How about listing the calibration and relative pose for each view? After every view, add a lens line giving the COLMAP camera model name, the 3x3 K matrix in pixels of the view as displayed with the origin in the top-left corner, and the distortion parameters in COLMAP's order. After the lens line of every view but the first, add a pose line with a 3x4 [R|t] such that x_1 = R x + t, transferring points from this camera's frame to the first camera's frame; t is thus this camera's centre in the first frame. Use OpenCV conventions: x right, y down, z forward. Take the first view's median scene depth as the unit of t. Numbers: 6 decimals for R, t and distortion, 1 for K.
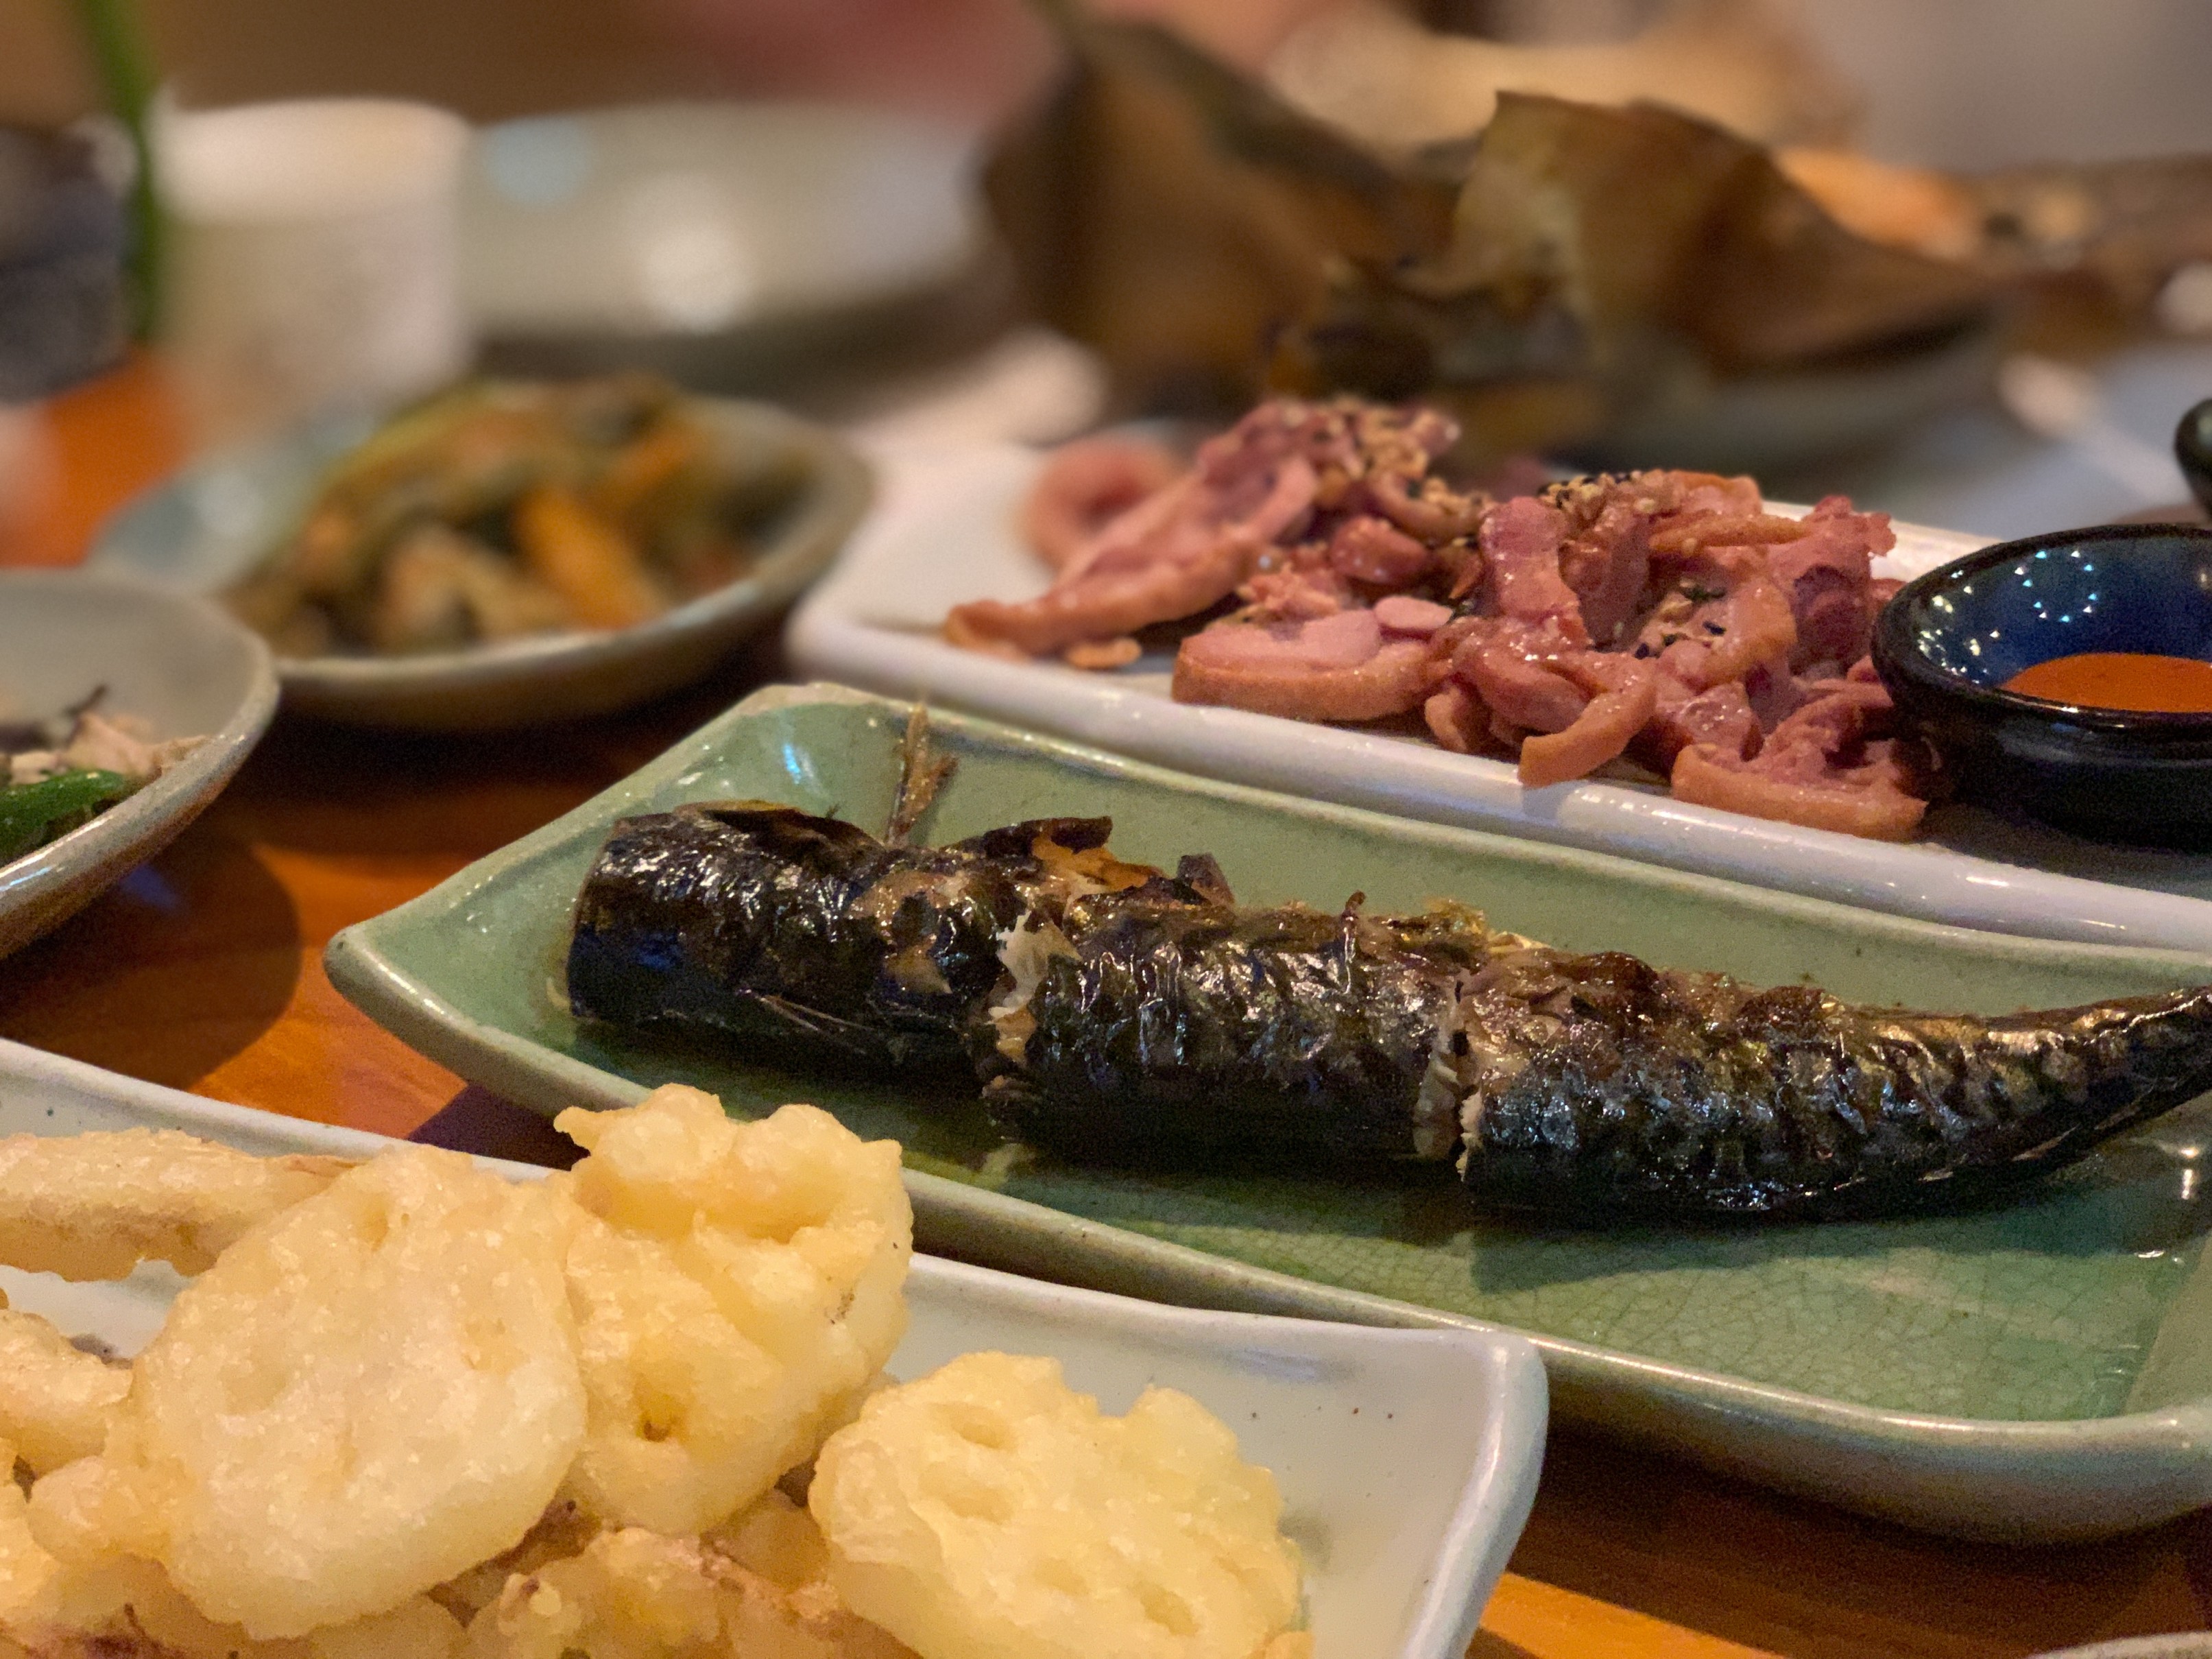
lens RADIAL K [[3401.8, 0, 1099.4], [0, 3401.8, 829.4], [0, 0, 1]] dist [-0.042666, -0.019578]
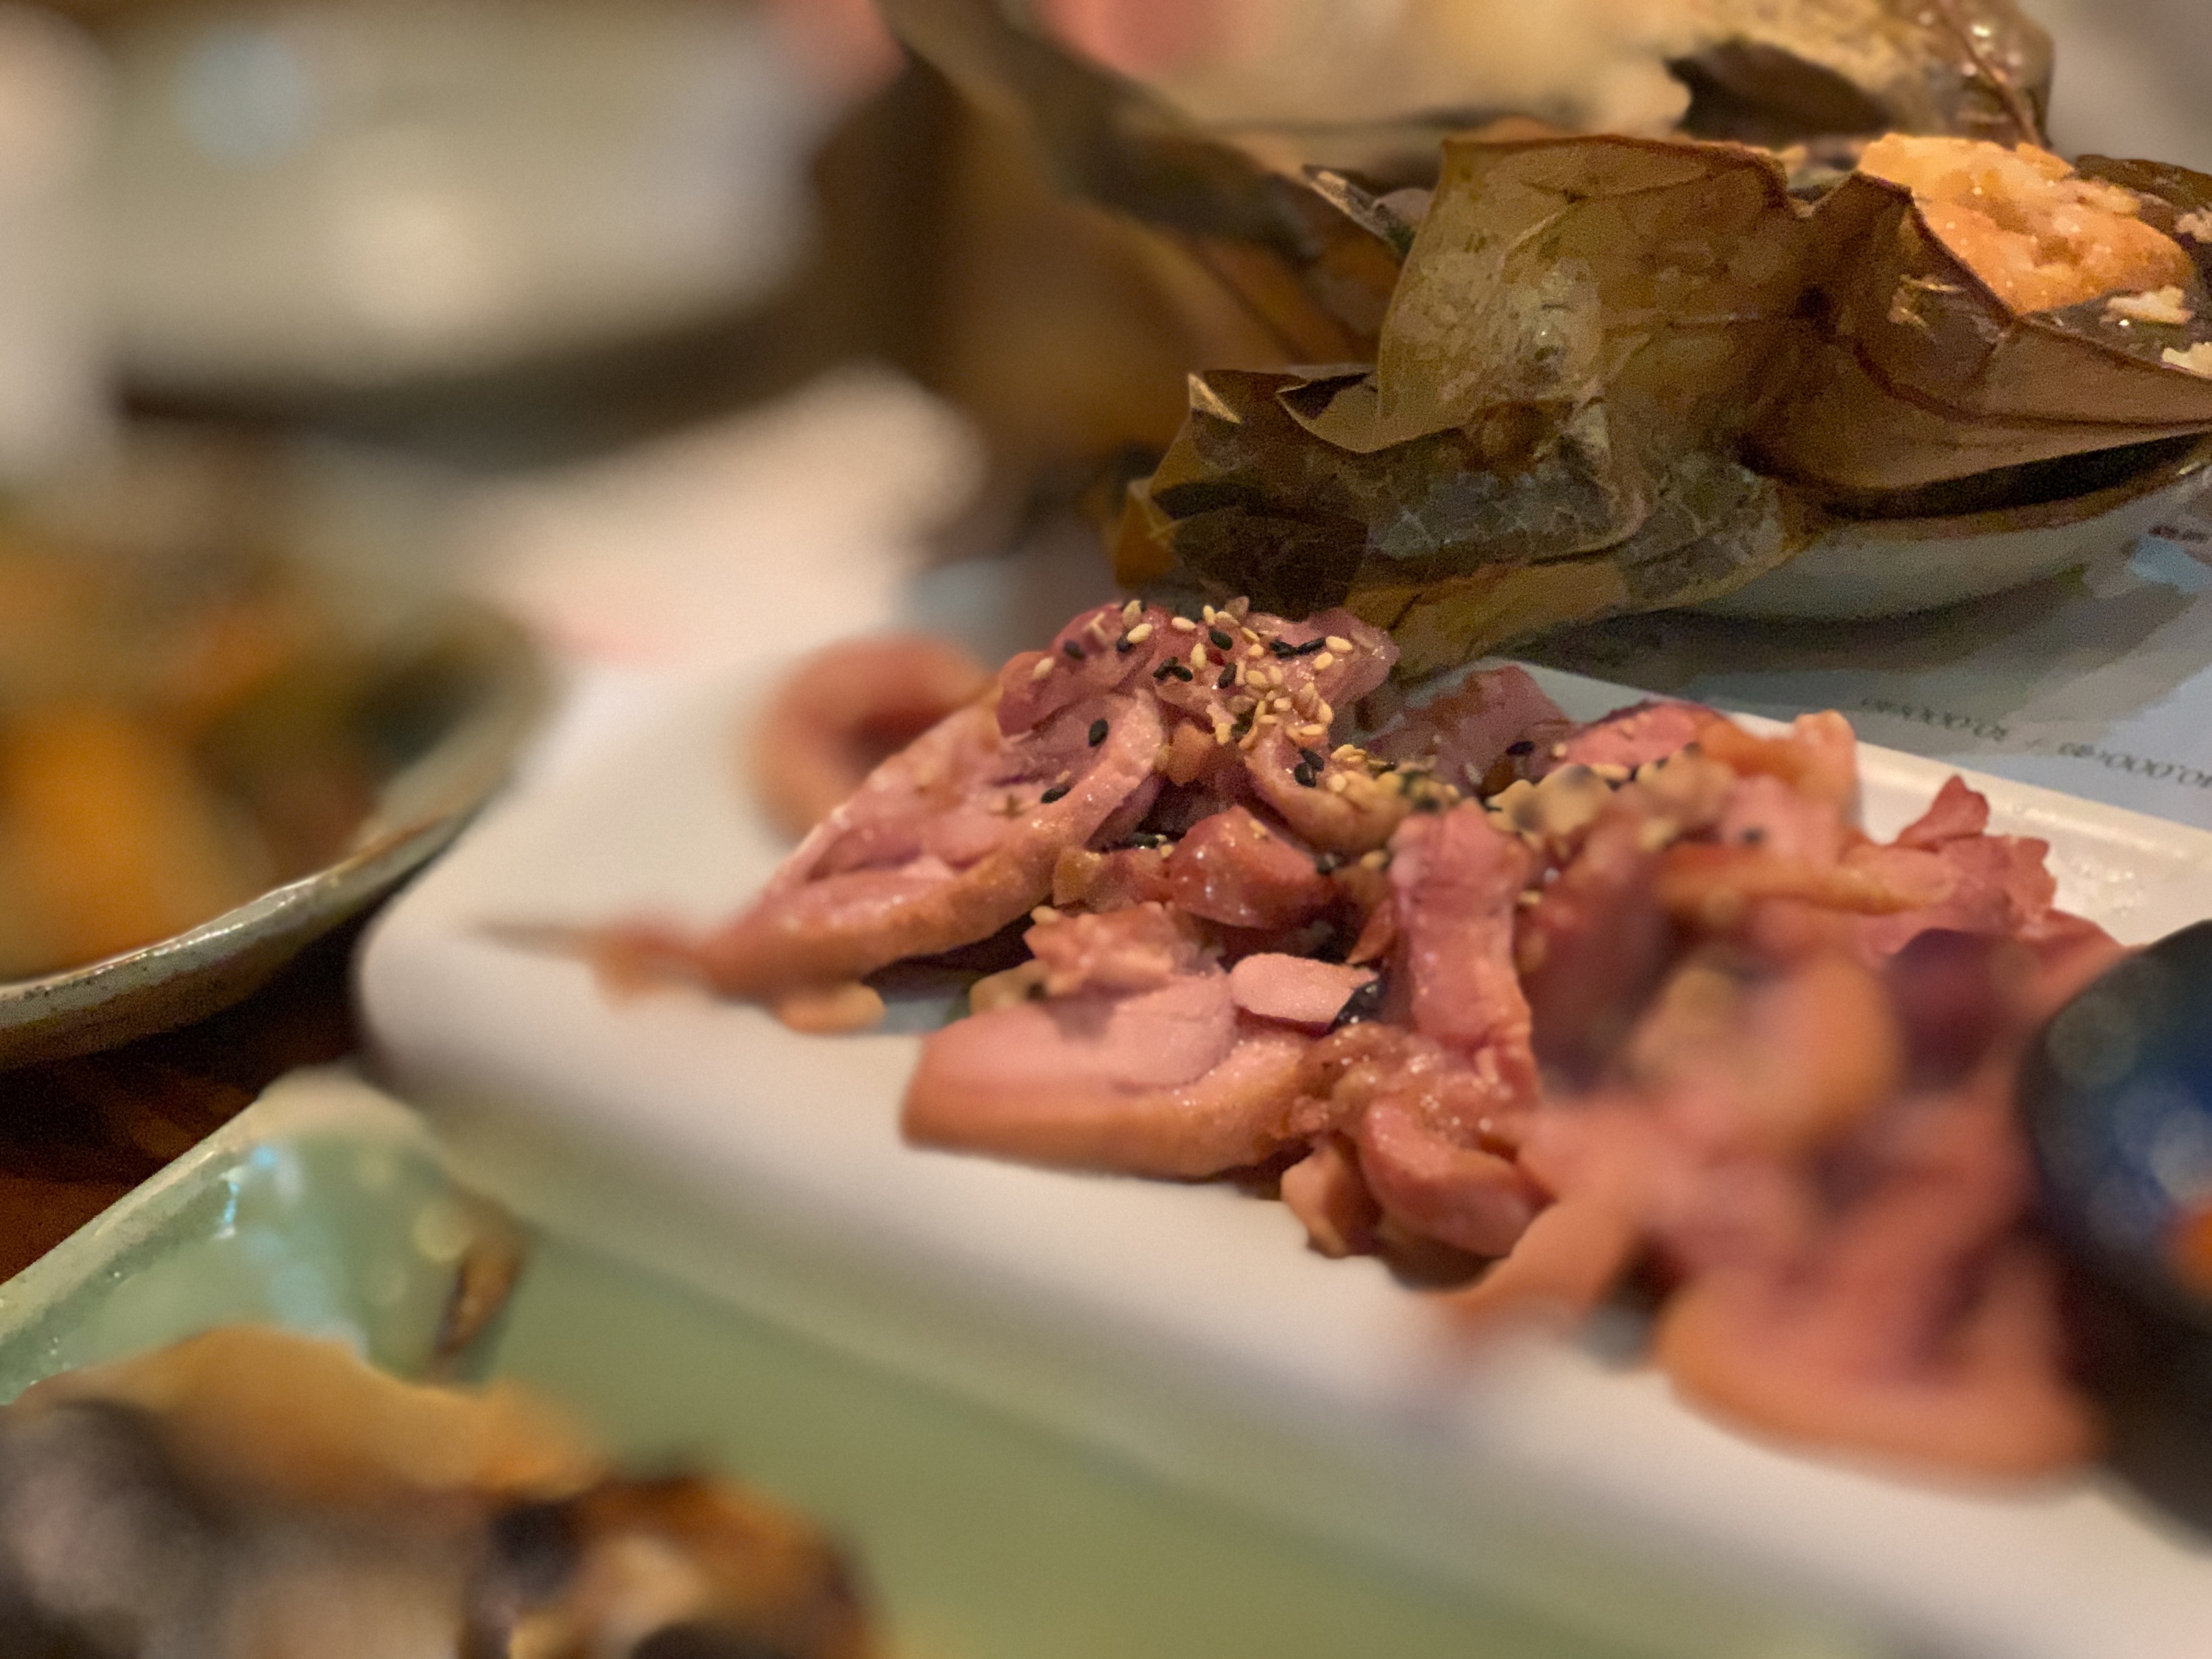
lens RADIAL K [[3413.4, 0, 1108.4], [0, 3413.4, 828.6], [0, 0, 1]] dist [-0.051400, -0.039144]
pose [[0.998808, 0.020583, -0.044266, 0.089669], [-0.017175, 0.996957, 0.076032, -0.147524], [0.045696, -0.075181, 0.996122, 0.375185]]
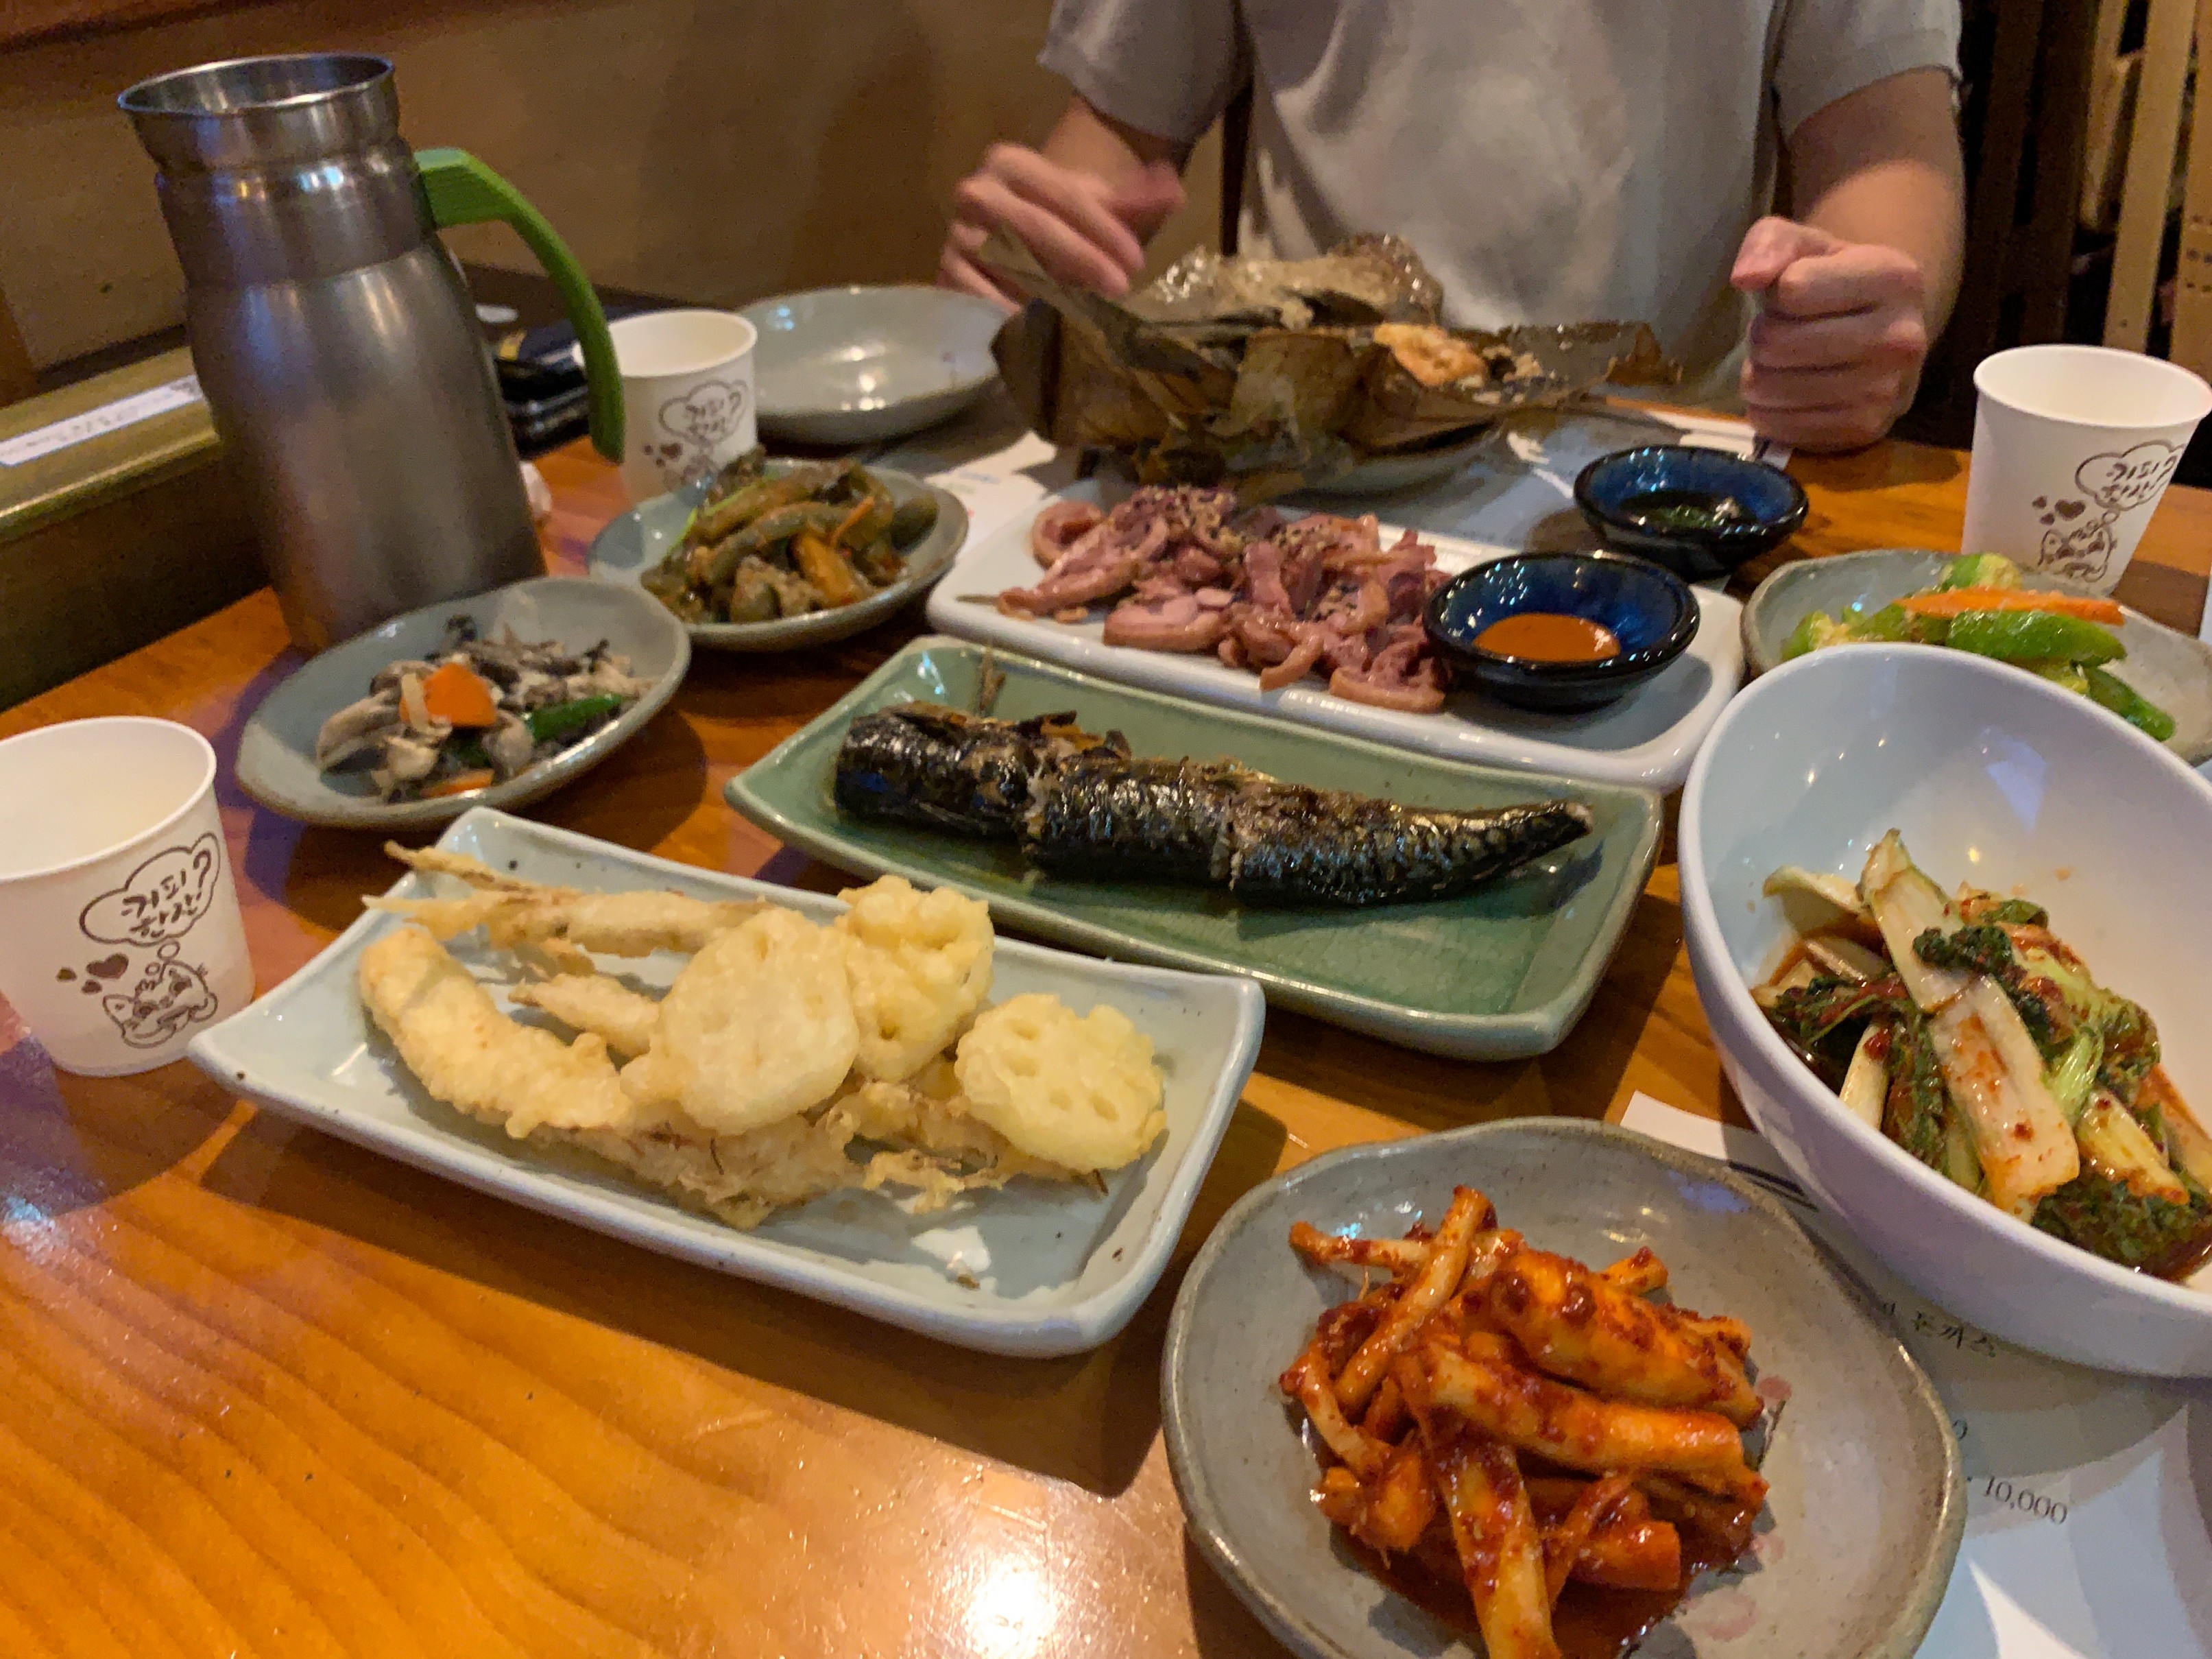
lens RADIAL K [[1704.7, 0, 1111.4], [0, 1704.7, 821.9], [0, 0, 1]] dist [0.078832, -0.133881]
pose [[0.999603, -0.022385, 0.017107, 0.005391], [0.019282, 0.986296, 0.163855, -0.106169], [-0.020541, -0.163460, 0.986336, -0.101157]]
